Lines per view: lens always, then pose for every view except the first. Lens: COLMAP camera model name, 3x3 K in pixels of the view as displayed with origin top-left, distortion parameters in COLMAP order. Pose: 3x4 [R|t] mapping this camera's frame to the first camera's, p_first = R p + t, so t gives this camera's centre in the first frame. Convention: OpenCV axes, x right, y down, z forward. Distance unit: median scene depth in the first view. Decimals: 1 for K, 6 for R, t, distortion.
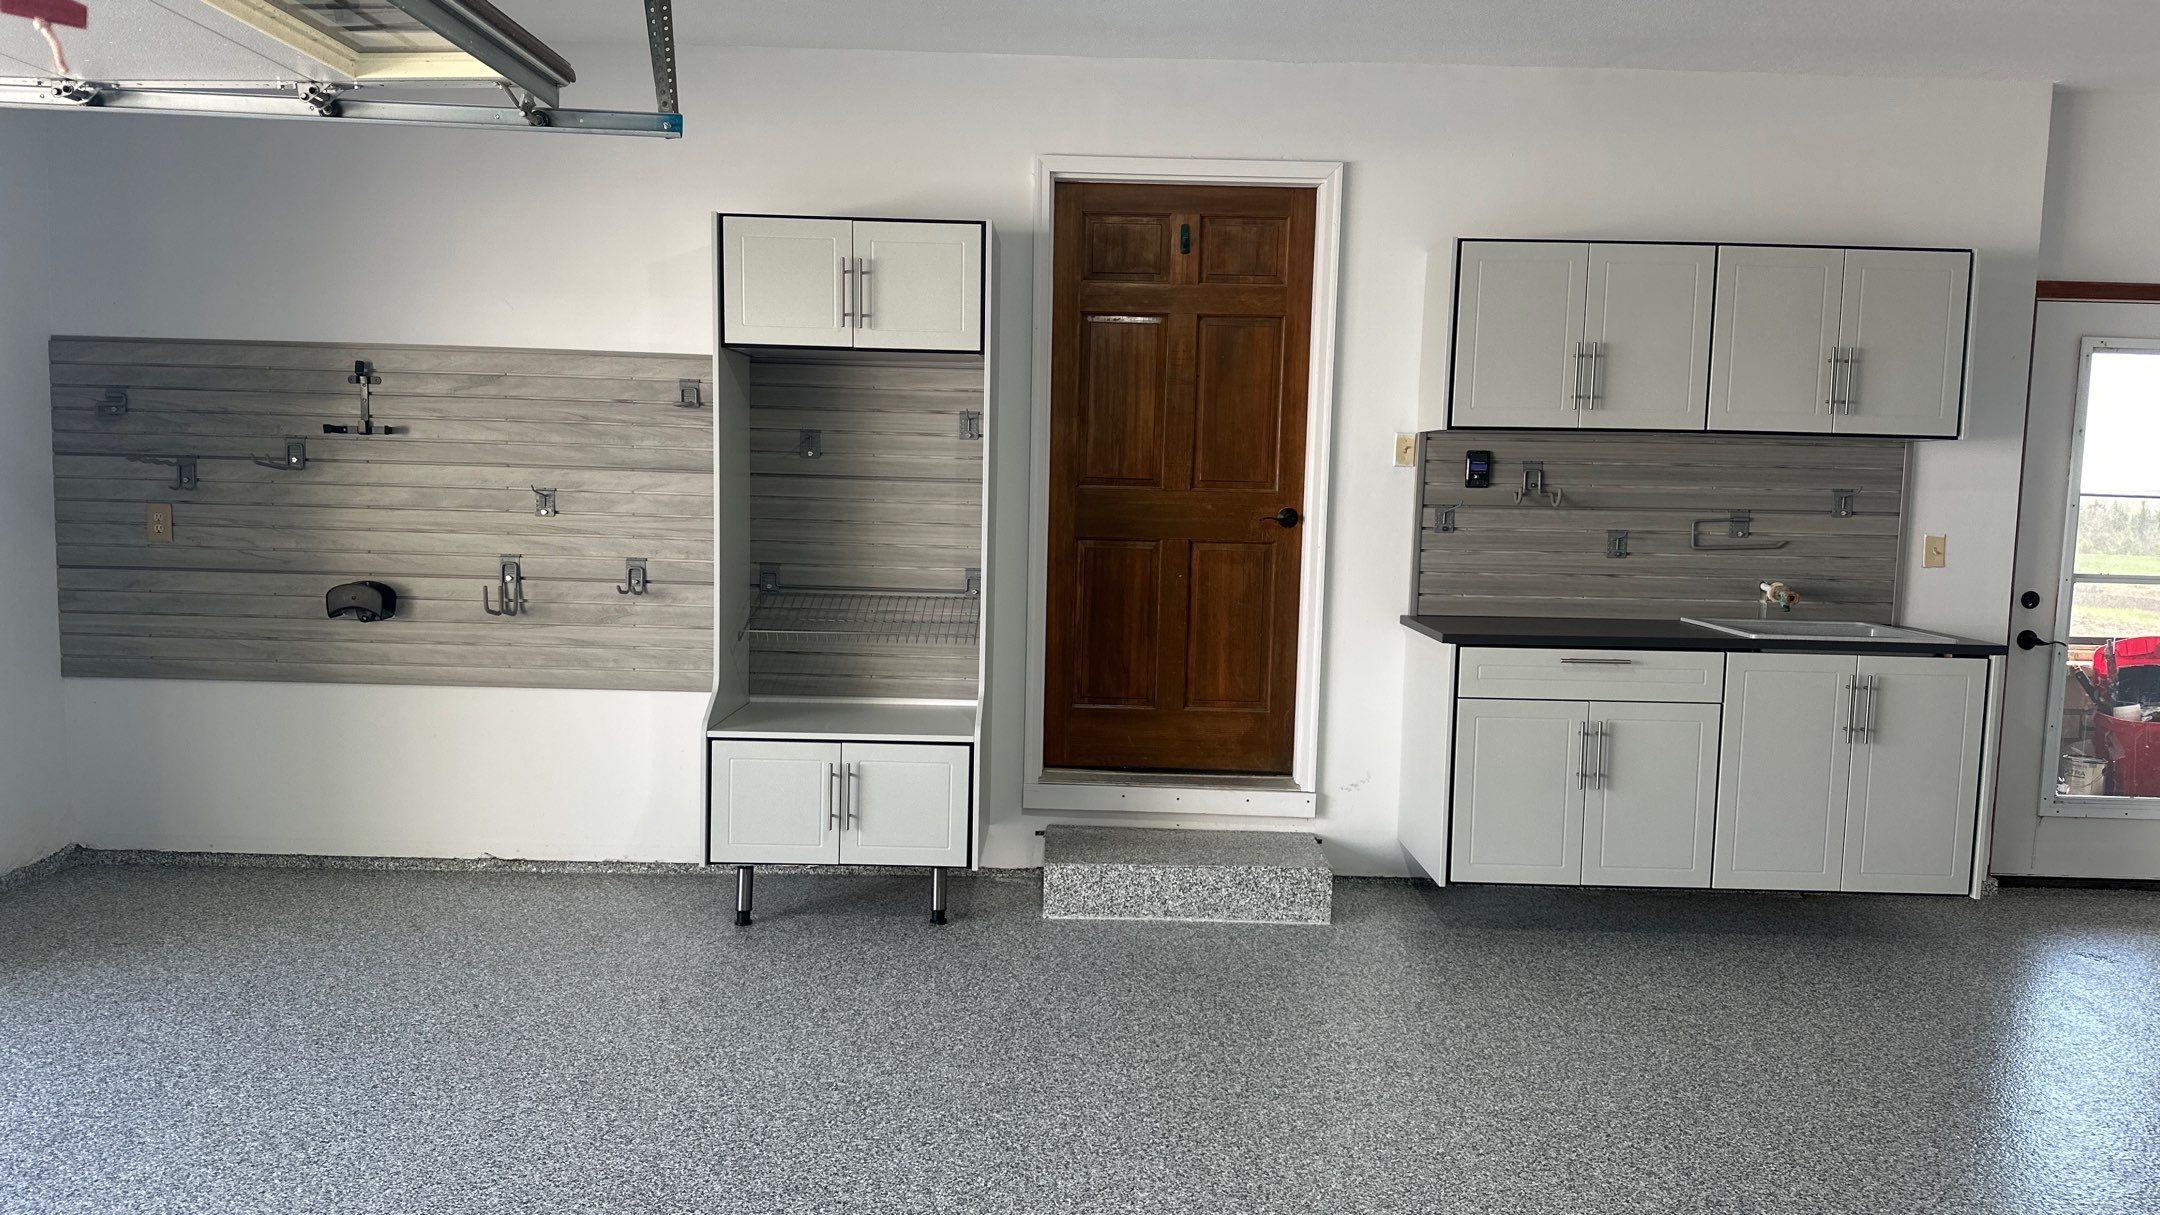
lens RADIAL K [[1504.0, 0, 1084.3], [0, 1504.0, 620.3], [0, 0, 1]] dist [0.088774, -0.132654]
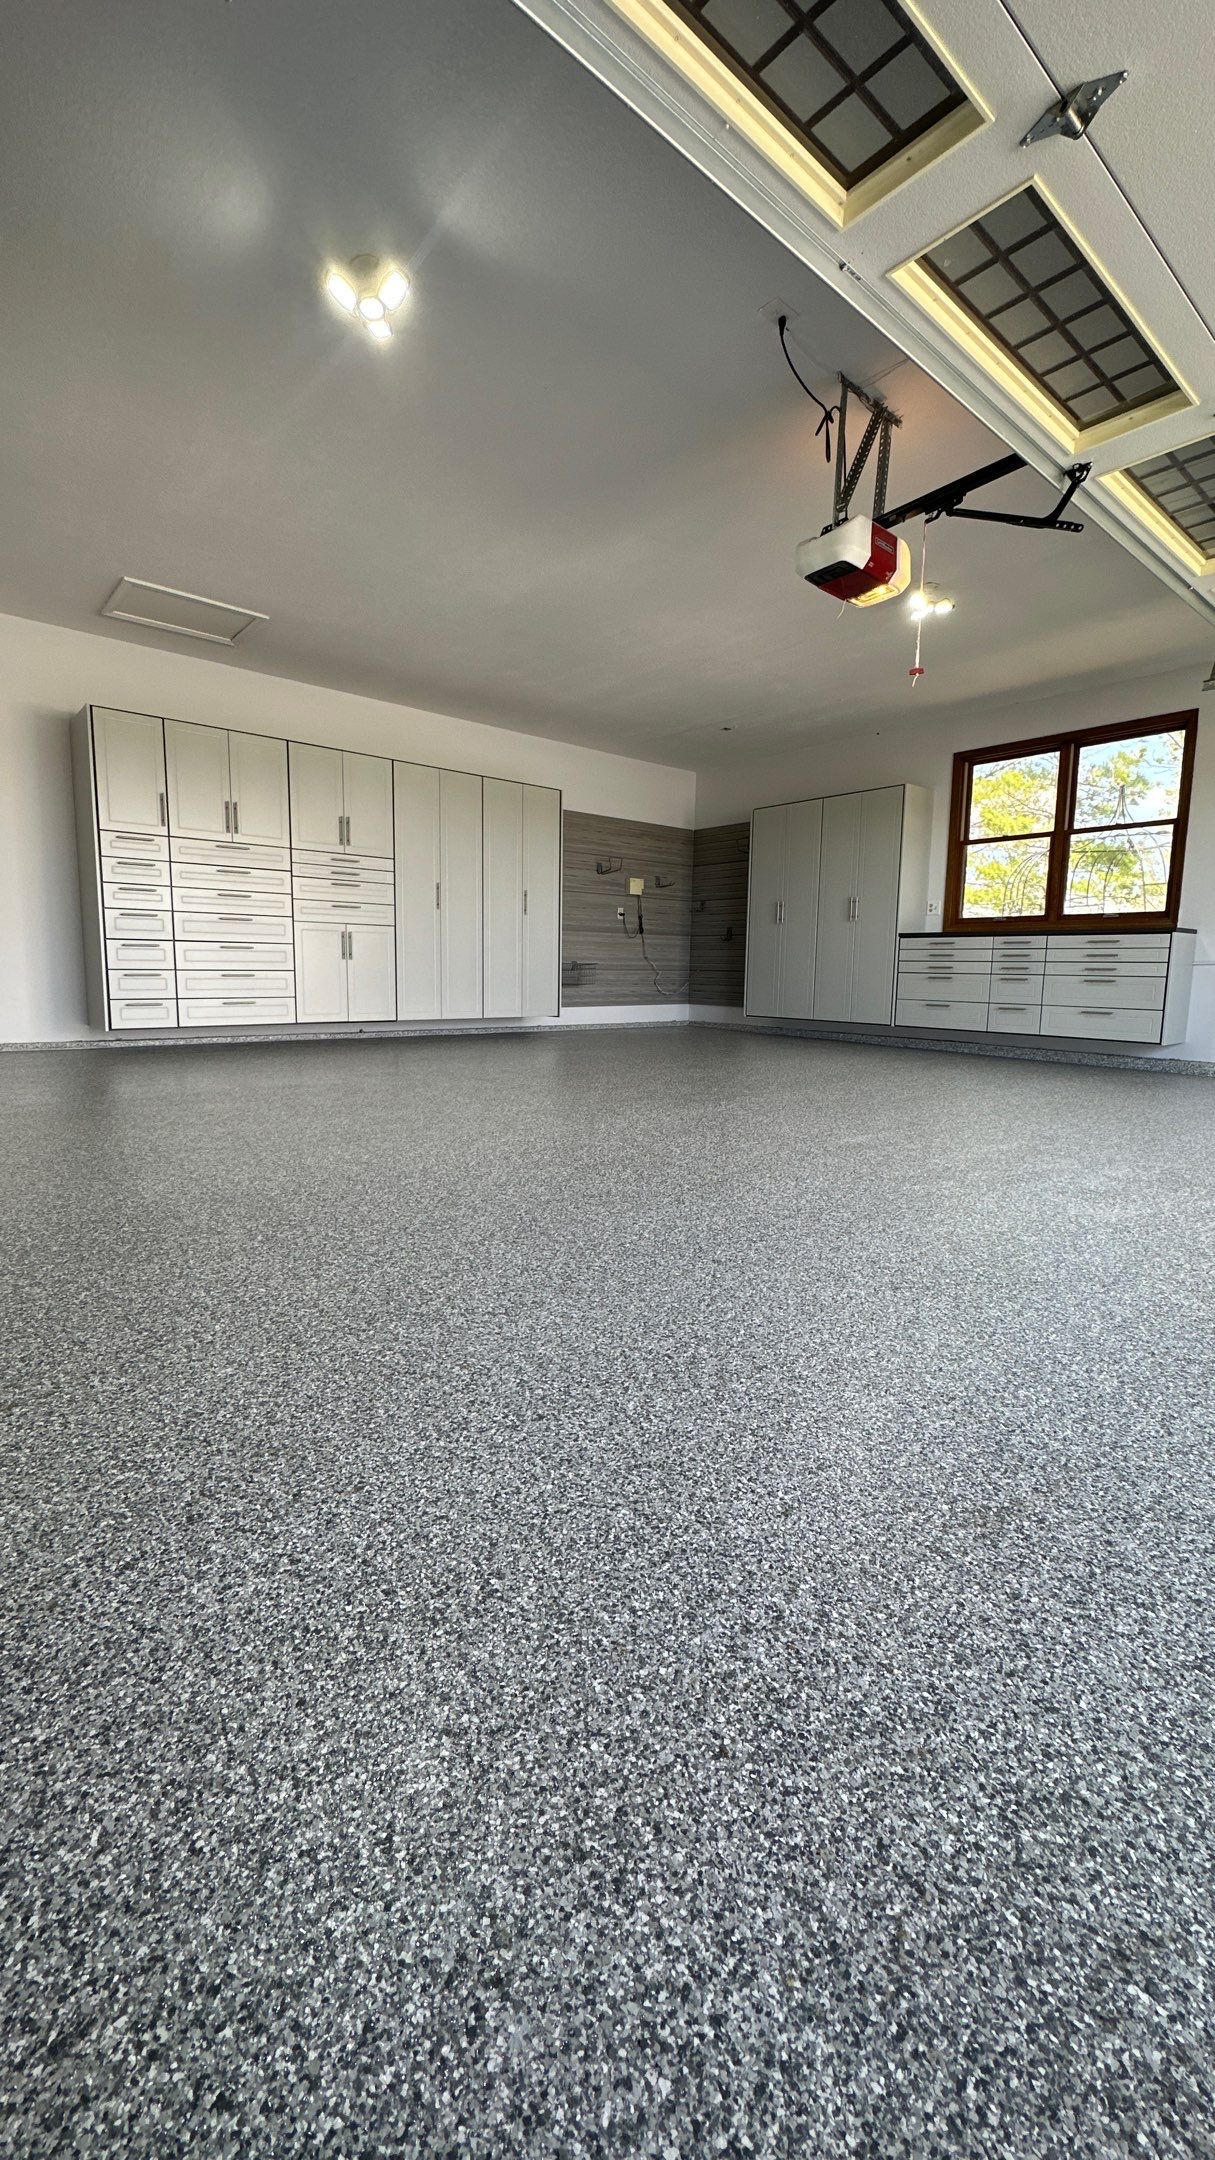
lens RADIAL K [[859.4, 0, 605.4], [0, 859.4, 1084.7], [0, 0, 1]] dist [0.000182, -0.000689]
pose [[-0.640441, -0.138365, 0.755440, -0.499145], [0.043225, 0.975584, 0.215331, 0.064467], [-0.766790, 0.170561, -0.618823, 0.801324]]
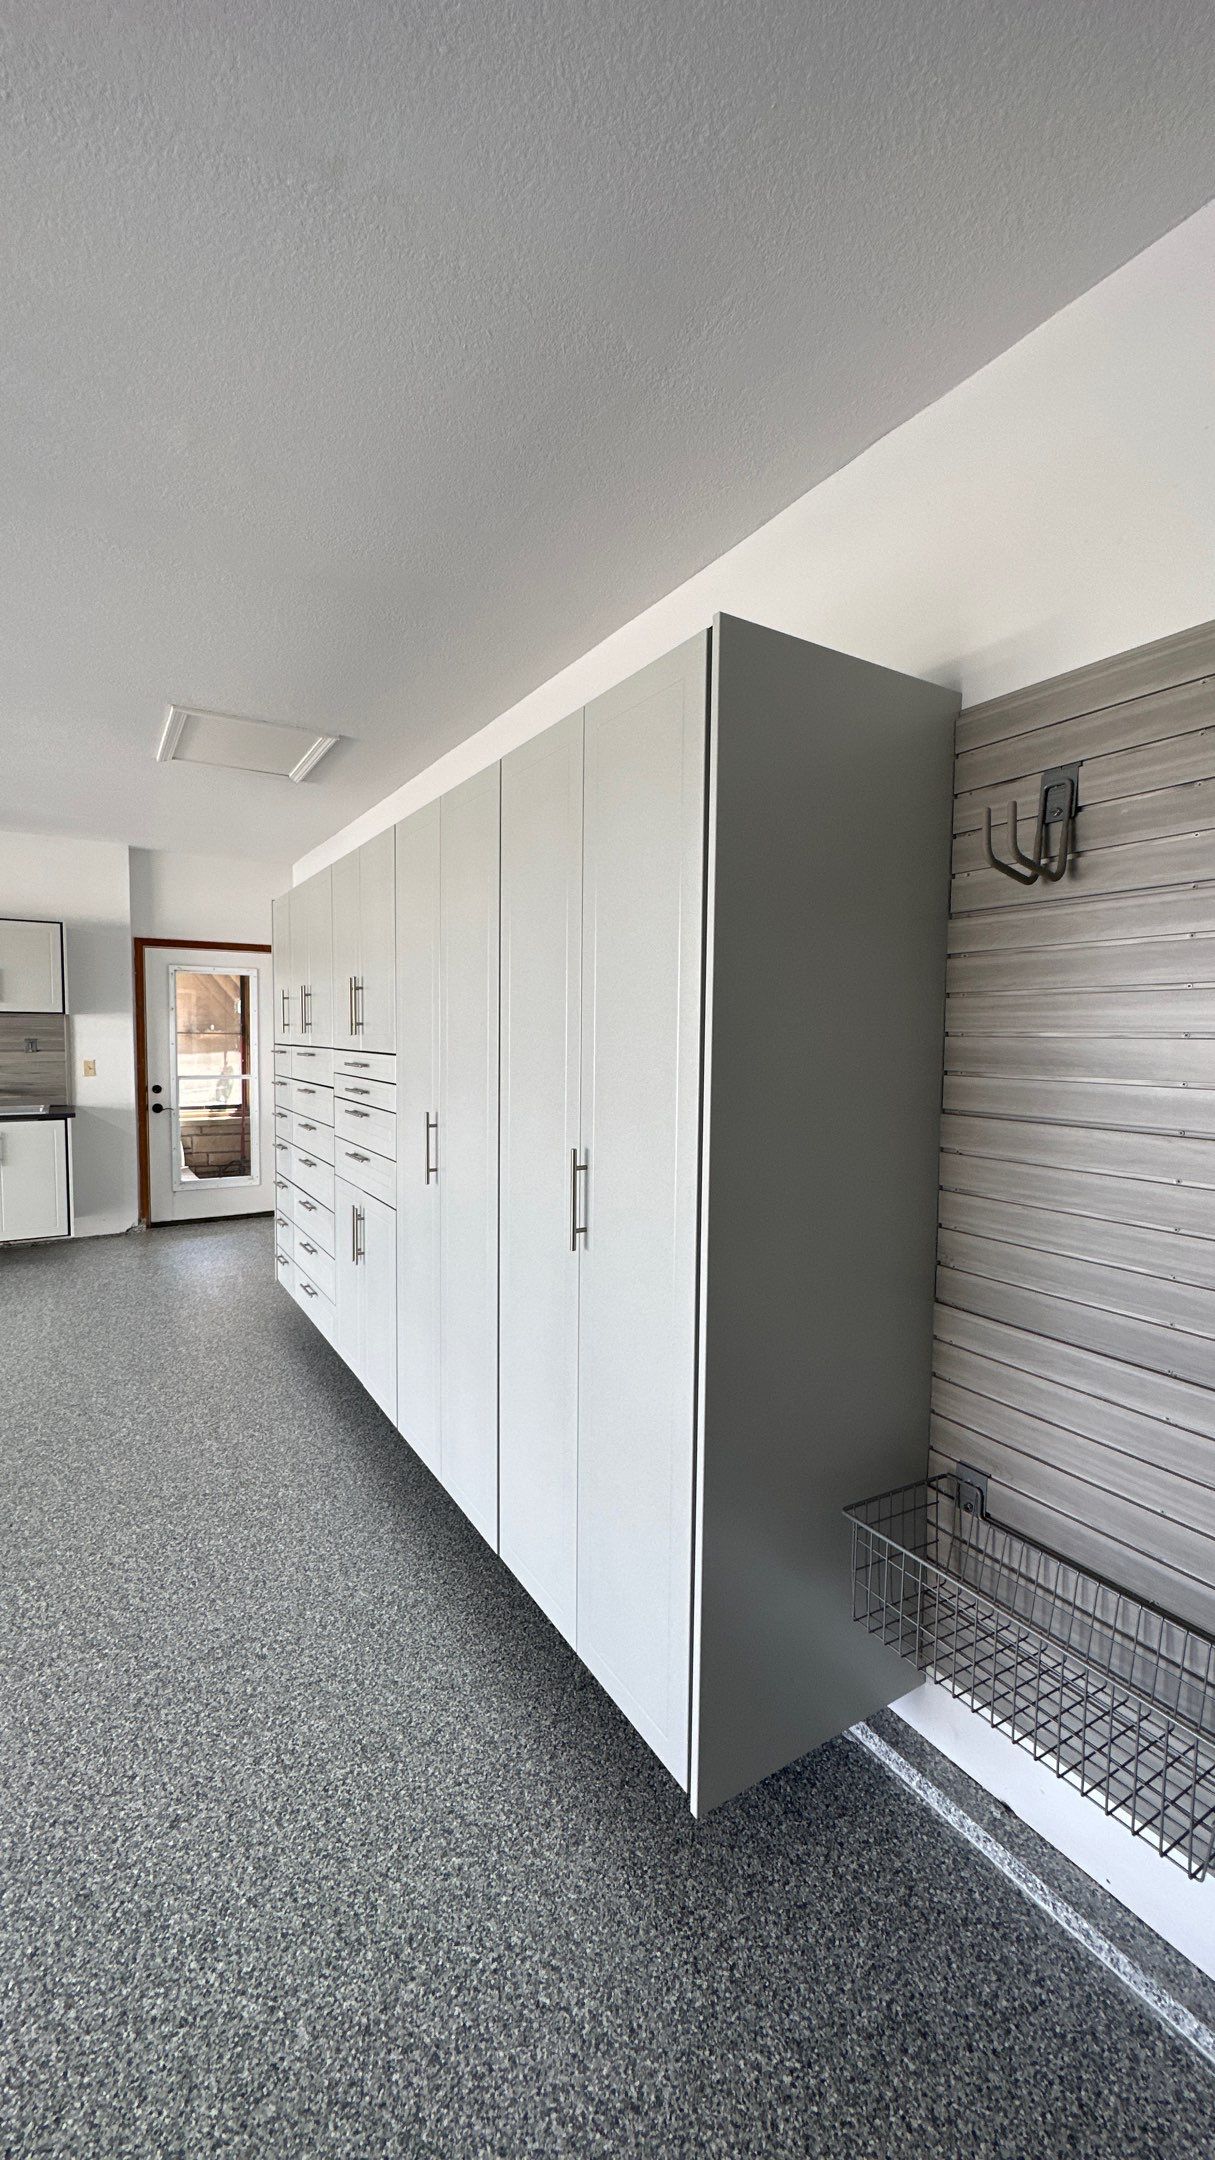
lens RADIAL K [[859.4, 0, 603.6], [0, 859.4, 1082.9], [0, 0, 1]] dist [0.000182, -0.000689]
pose [[0.854658, -0.045377, 0.517205, 0.555758], [0.060460, 0.998094, -0.012340, 0.030621], [-0.515659, 0.041817, 0.855773, -0.339605]]
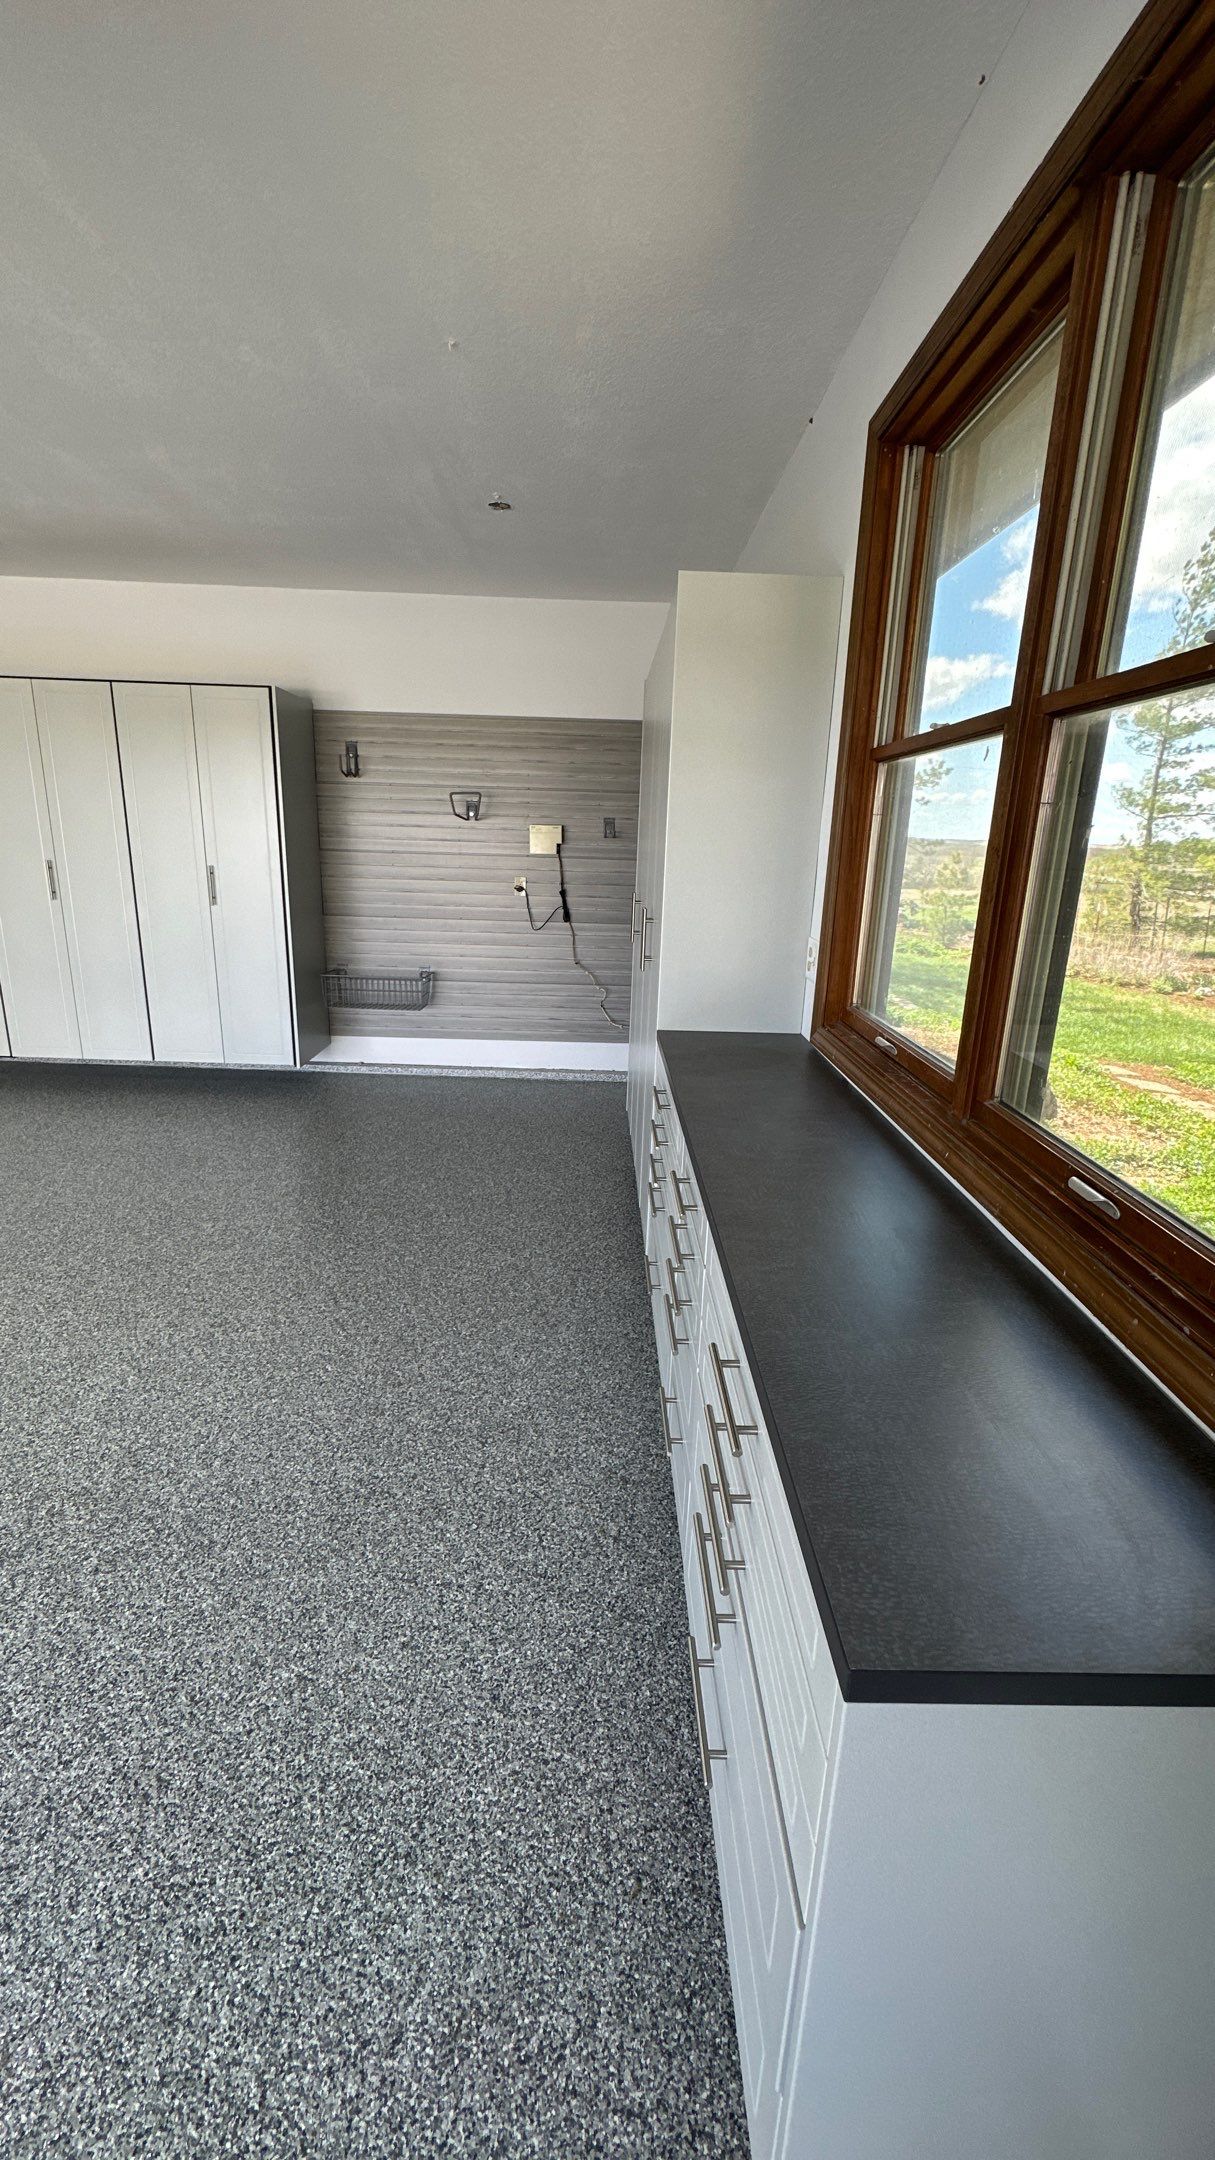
lens RADIAL K [[859.4, 0, 607.0], [0, 859.4, 1083.9], [0, 0, 1]] dist [0.000182, -0.000689]
pose [[-0.002832, -0.303000, 0.952986, -0.193192], [0.064150, 0.950972, 0.302550, 0.023300], [-0.997936, 0.061991, 0.016744, -0.455354]]
